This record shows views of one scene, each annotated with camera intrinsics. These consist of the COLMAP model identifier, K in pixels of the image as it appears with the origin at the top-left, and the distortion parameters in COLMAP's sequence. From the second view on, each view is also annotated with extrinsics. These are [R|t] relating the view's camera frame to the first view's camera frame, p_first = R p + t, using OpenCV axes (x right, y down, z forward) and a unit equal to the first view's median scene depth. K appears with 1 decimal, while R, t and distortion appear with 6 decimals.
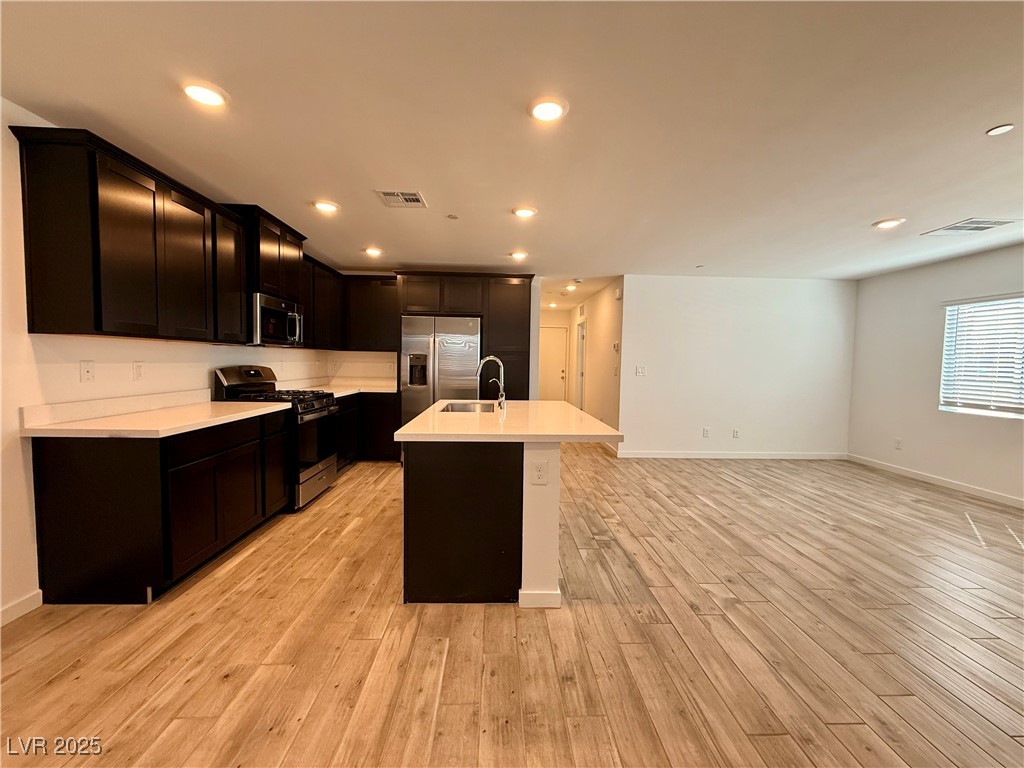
lens RADIAL K [[406.1, 0, 510.2], [0, 406.1, 383.4], [0, 0, 1]] dist [-0.000459, -0.000166]
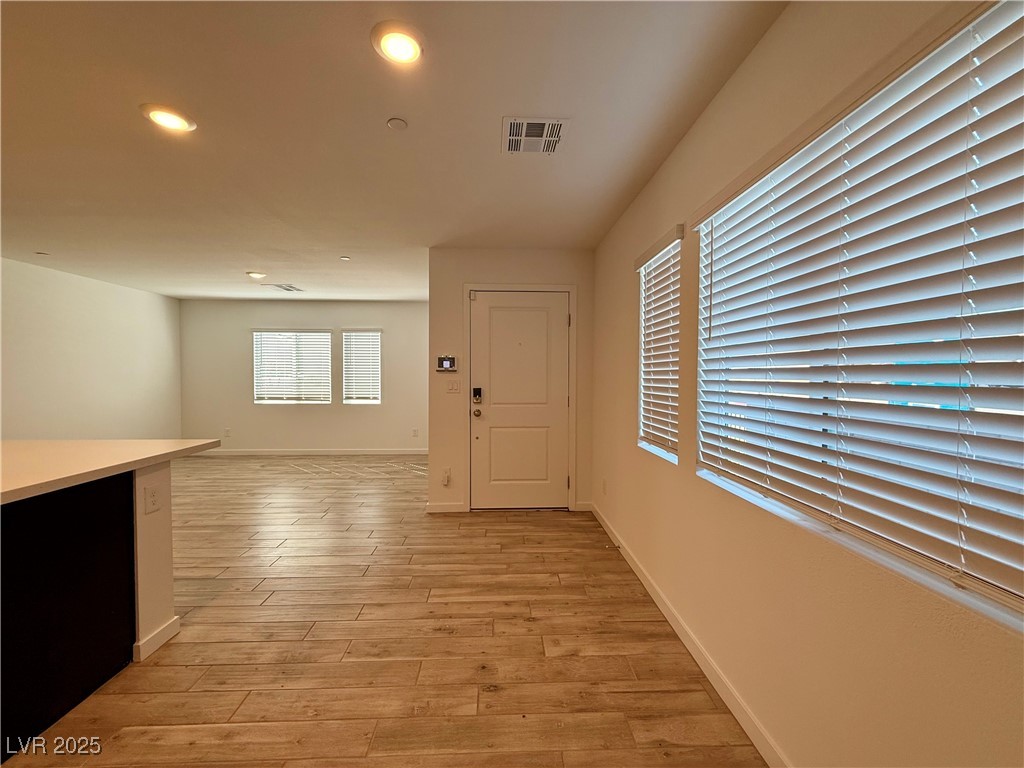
lens RADIAL K [[406.1, 0, 510.2], [0, 406.1, 383.4], [0, 0, 1]] dist [-0.000459, -0.000166]
pose [[-0.003170, -0.038108, 0.999269, -0.513659], [0.052272, 0.997901, 0.038221, -0.017581], [-0.998628, 0.052354, -0.001171, 0.119702]]
